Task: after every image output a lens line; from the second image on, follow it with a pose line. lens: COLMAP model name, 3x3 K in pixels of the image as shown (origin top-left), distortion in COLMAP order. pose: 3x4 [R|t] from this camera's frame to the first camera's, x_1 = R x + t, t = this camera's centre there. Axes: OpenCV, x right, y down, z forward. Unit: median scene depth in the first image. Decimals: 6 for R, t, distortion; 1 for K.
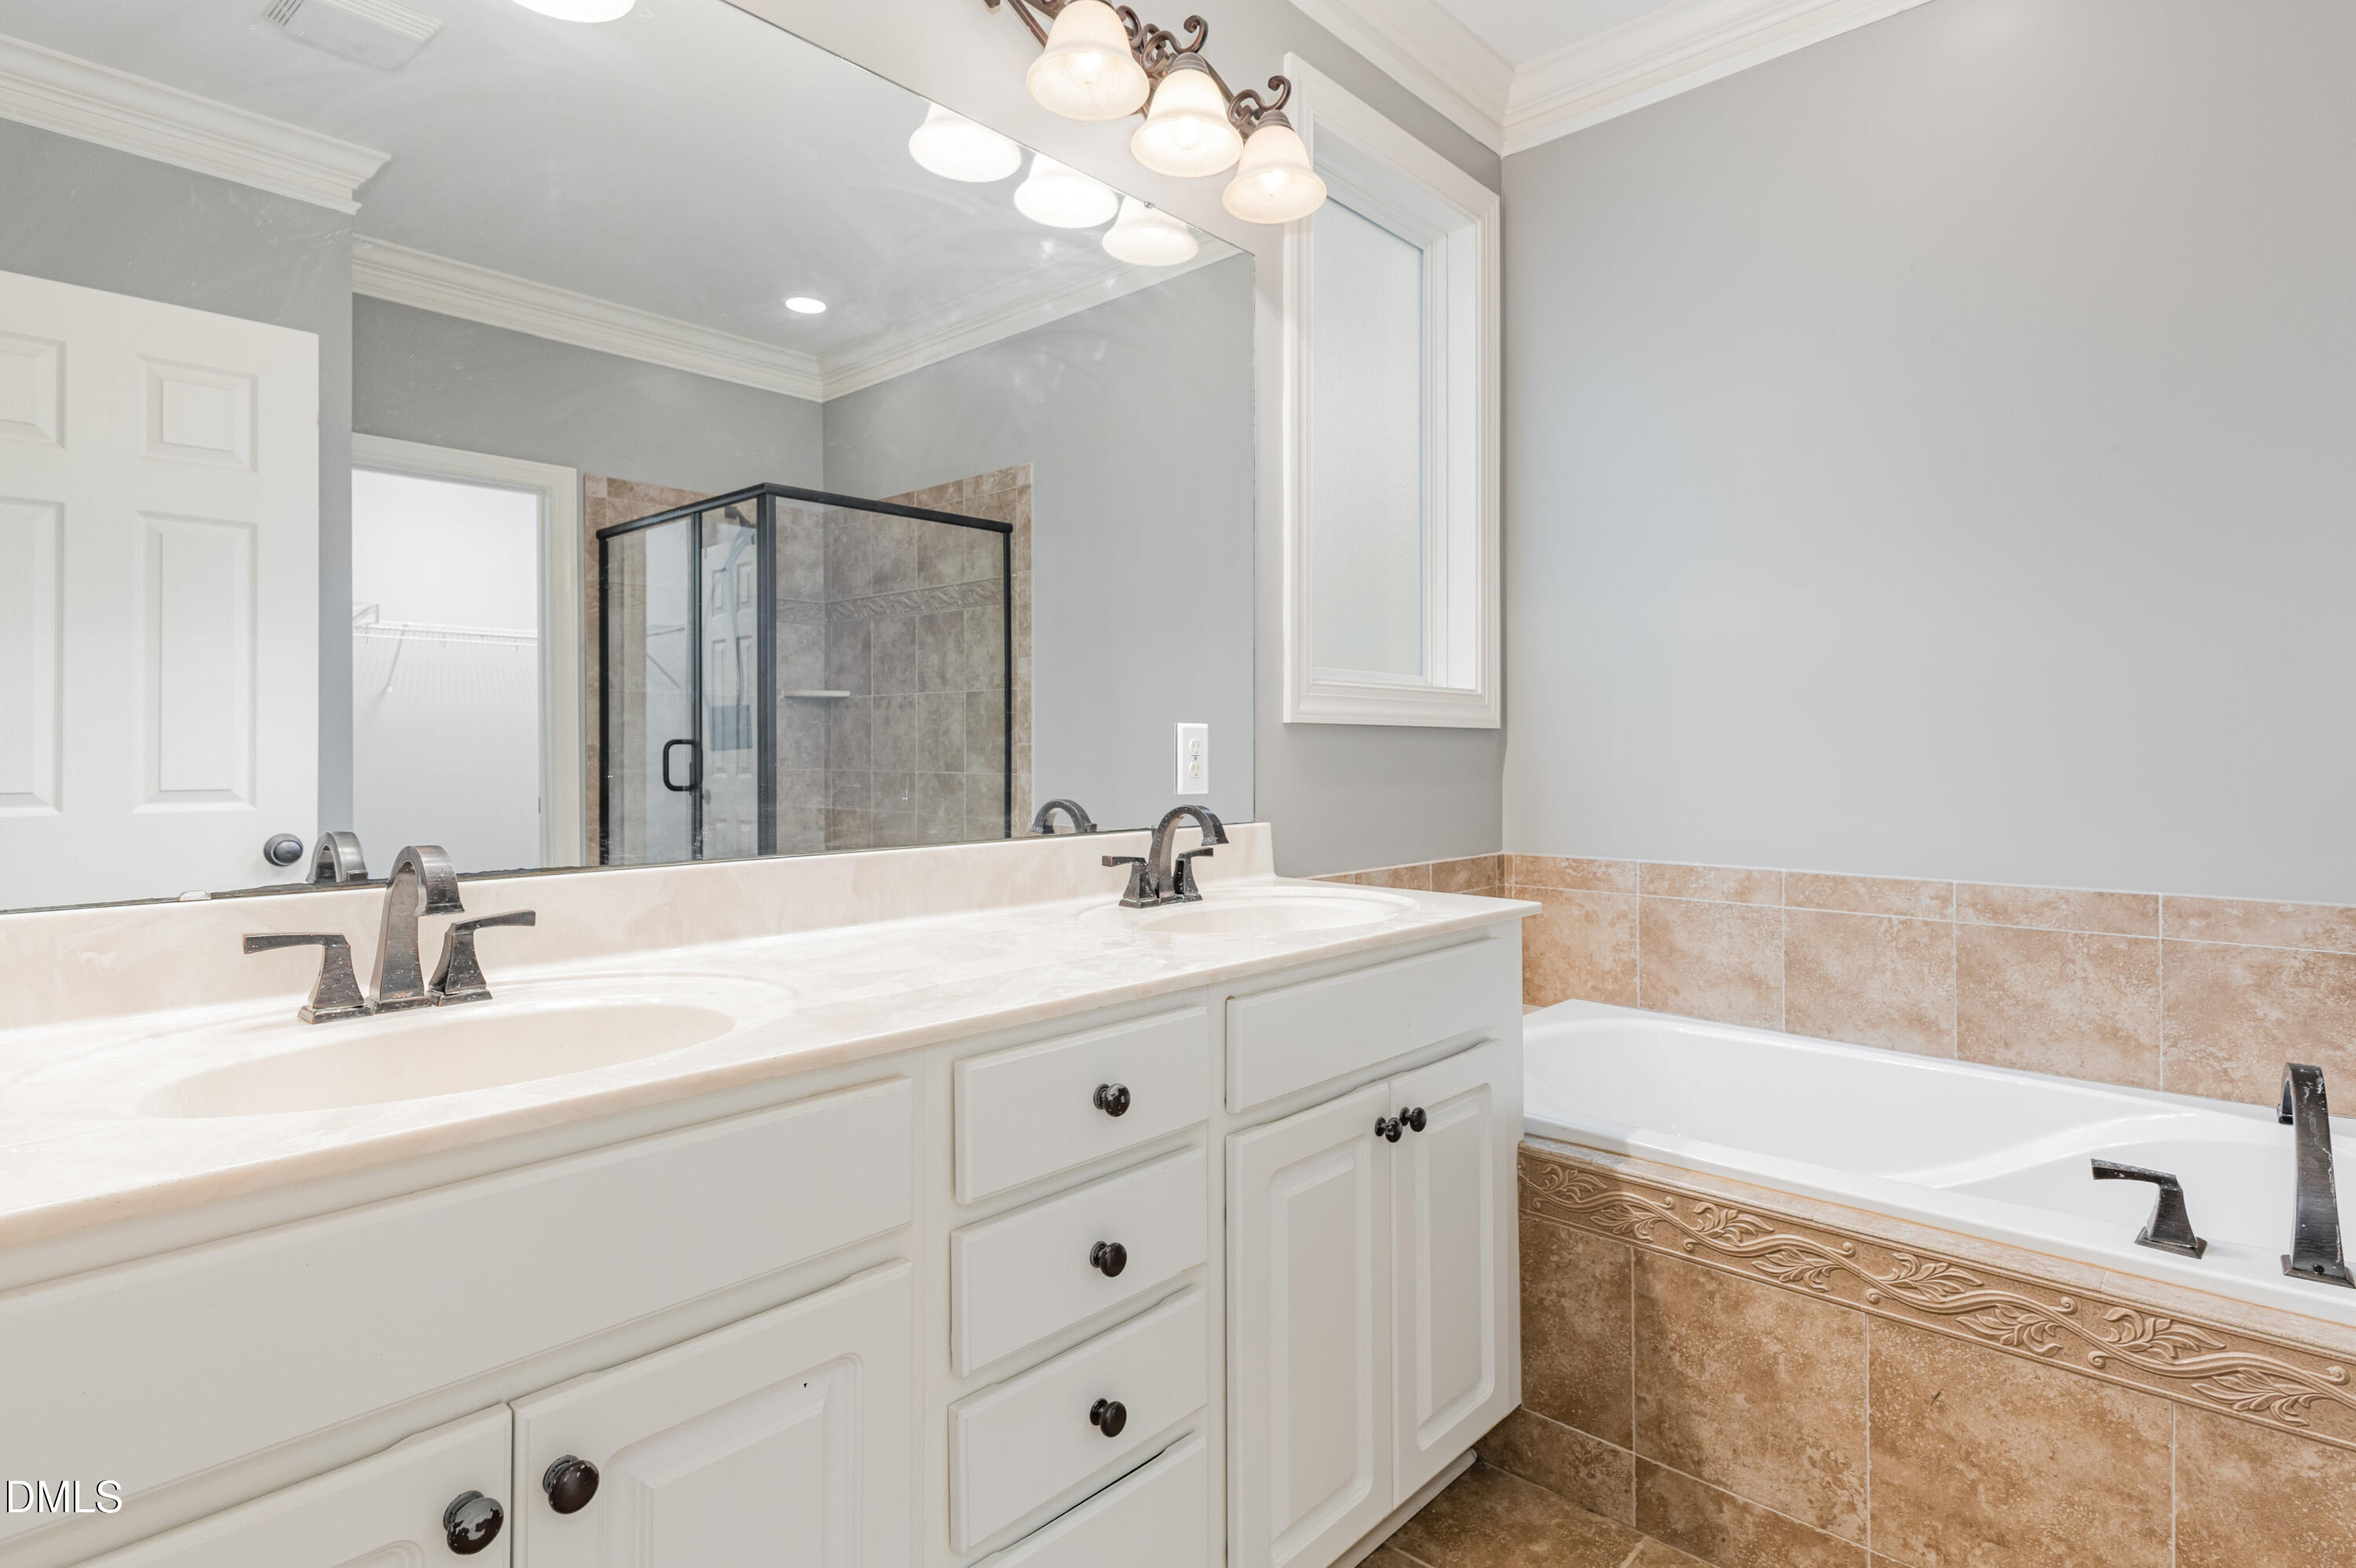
lens RADIAL K [[1198.9, 0, 1168.5], [0, 1198.9, 731.4], [0, 0, 1]] dist [0.021956, -0.006877]
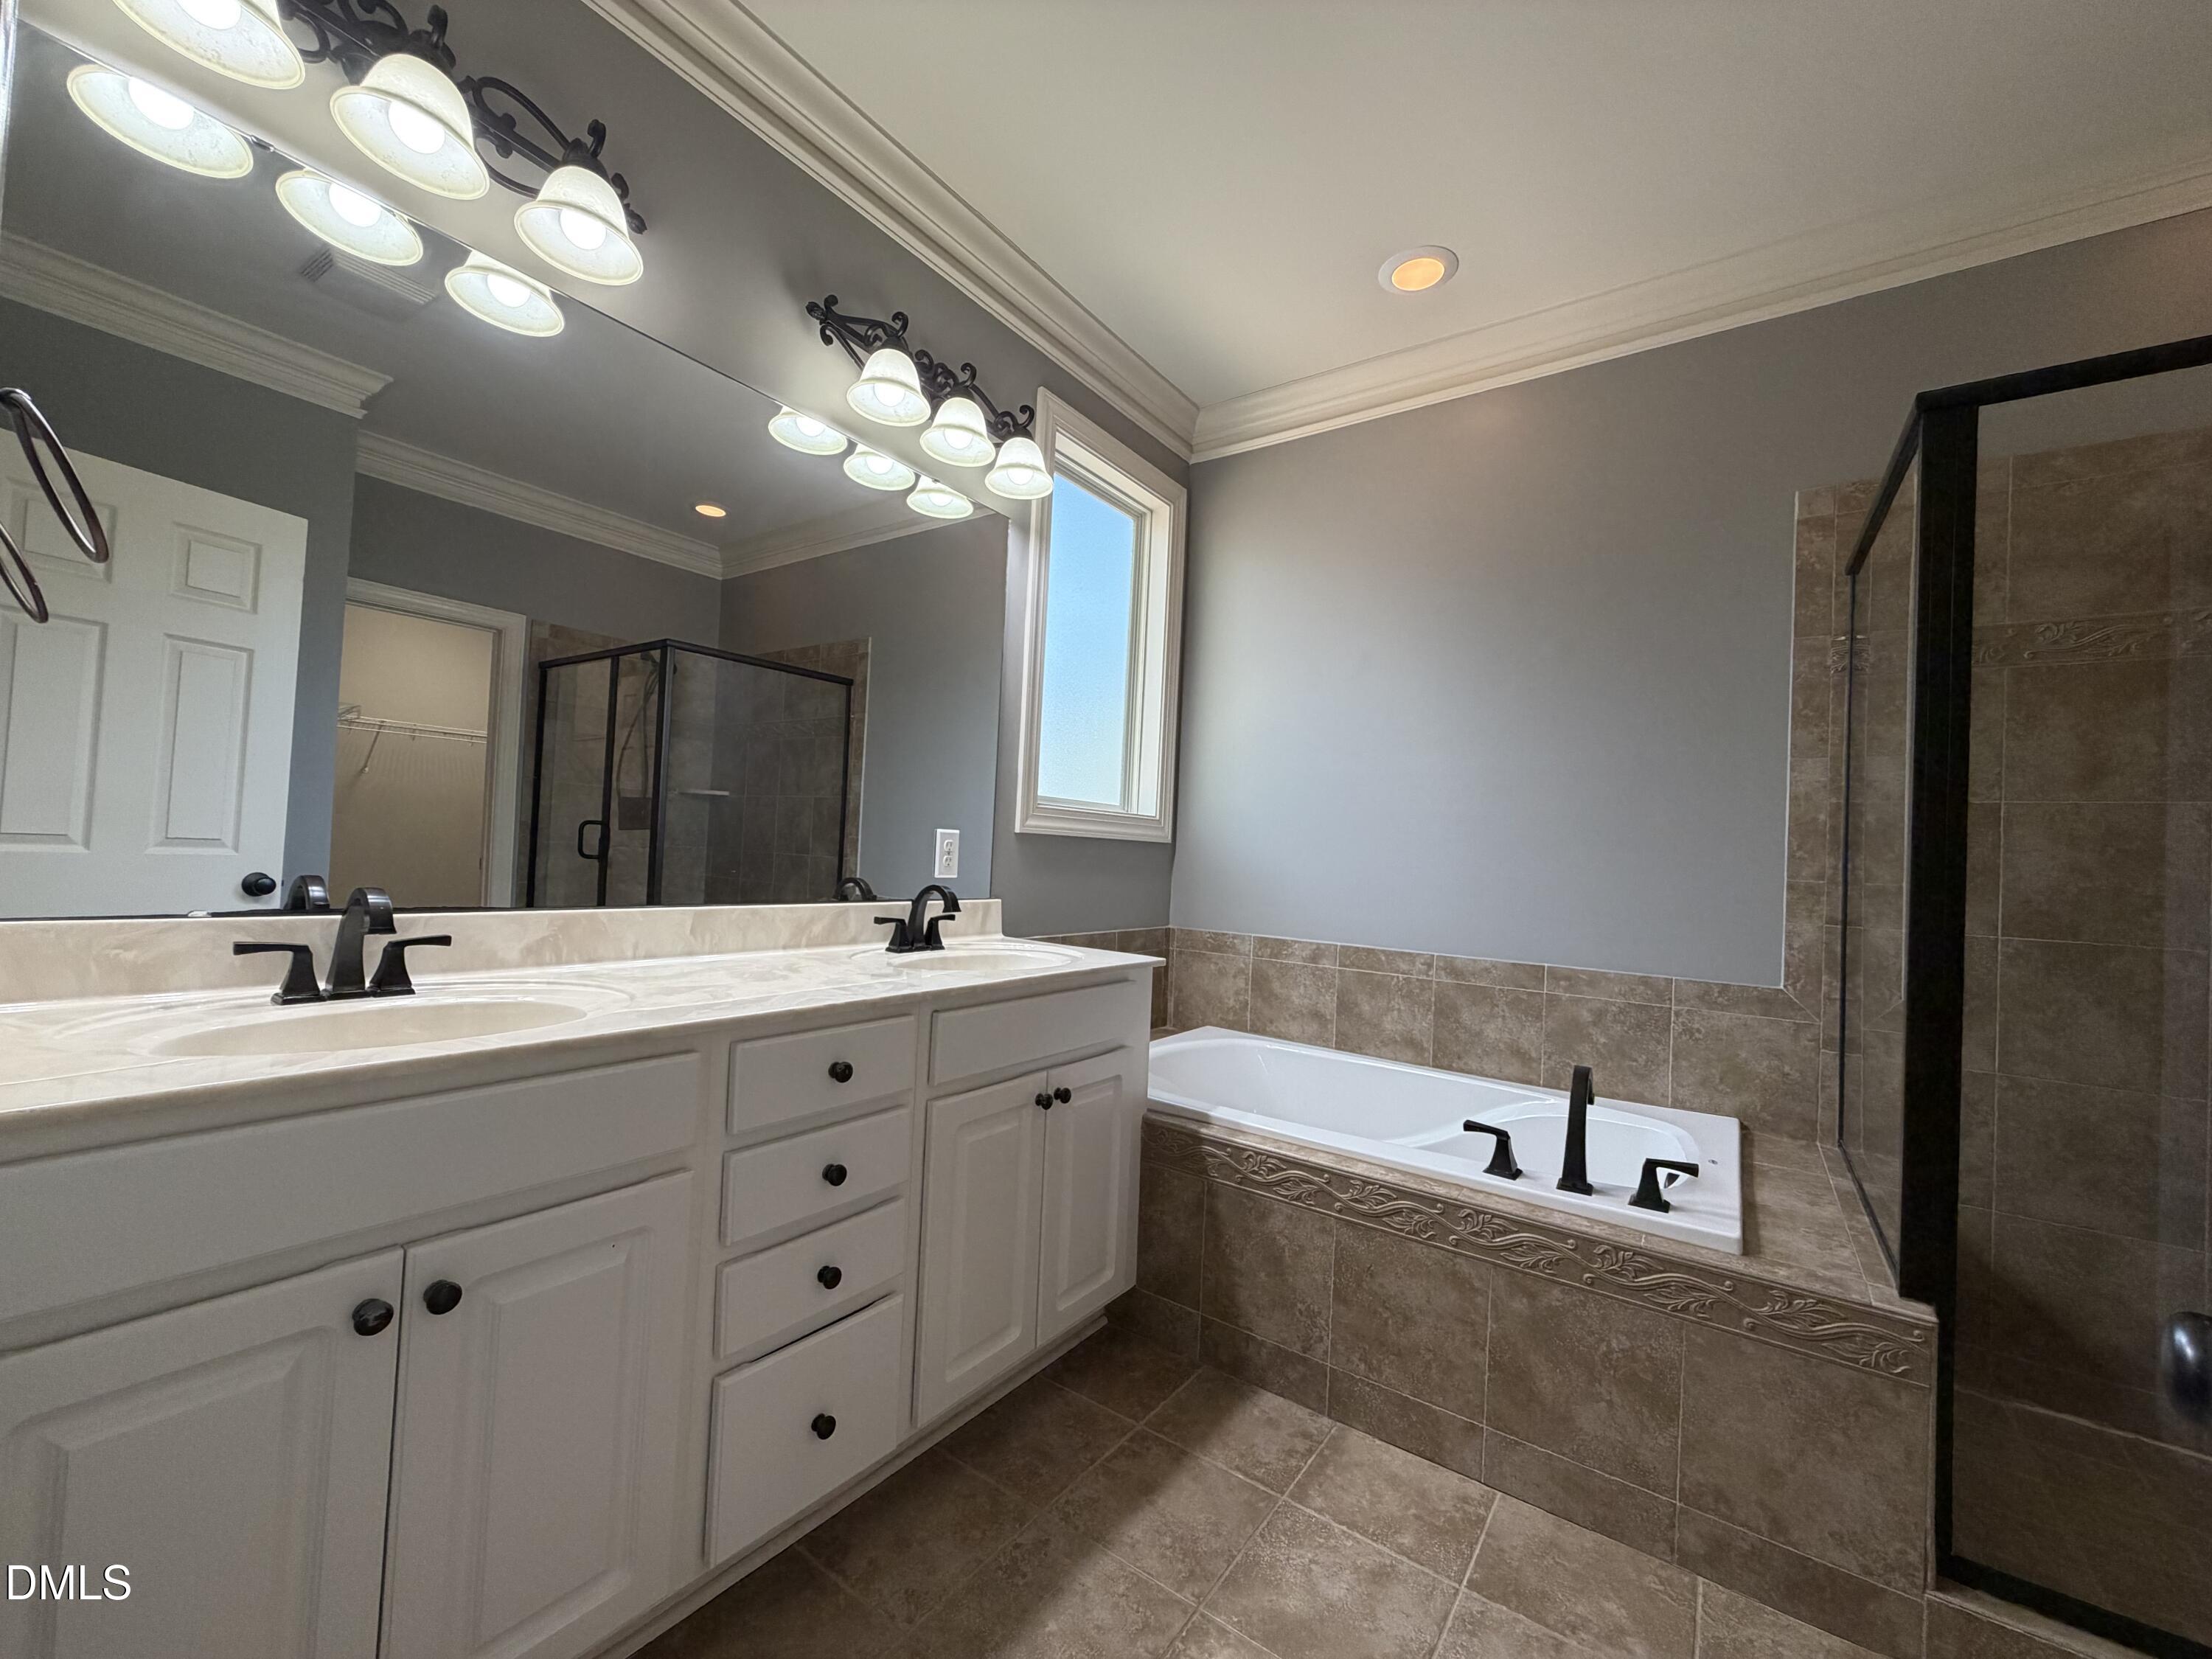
lens RADIAL K [[872.4, 0, 1091.8], [0, 872.4, 821.3], [0, 0, 1]] dist [-0.002097, 0.000937]
pose [[0.991275, 0.052531, 0.120889, 0.075082], [-0.050697, 0.998548, -0.018203, -0.007705], [-0.121670, 0.011916, 0.992499, -0.100670]]
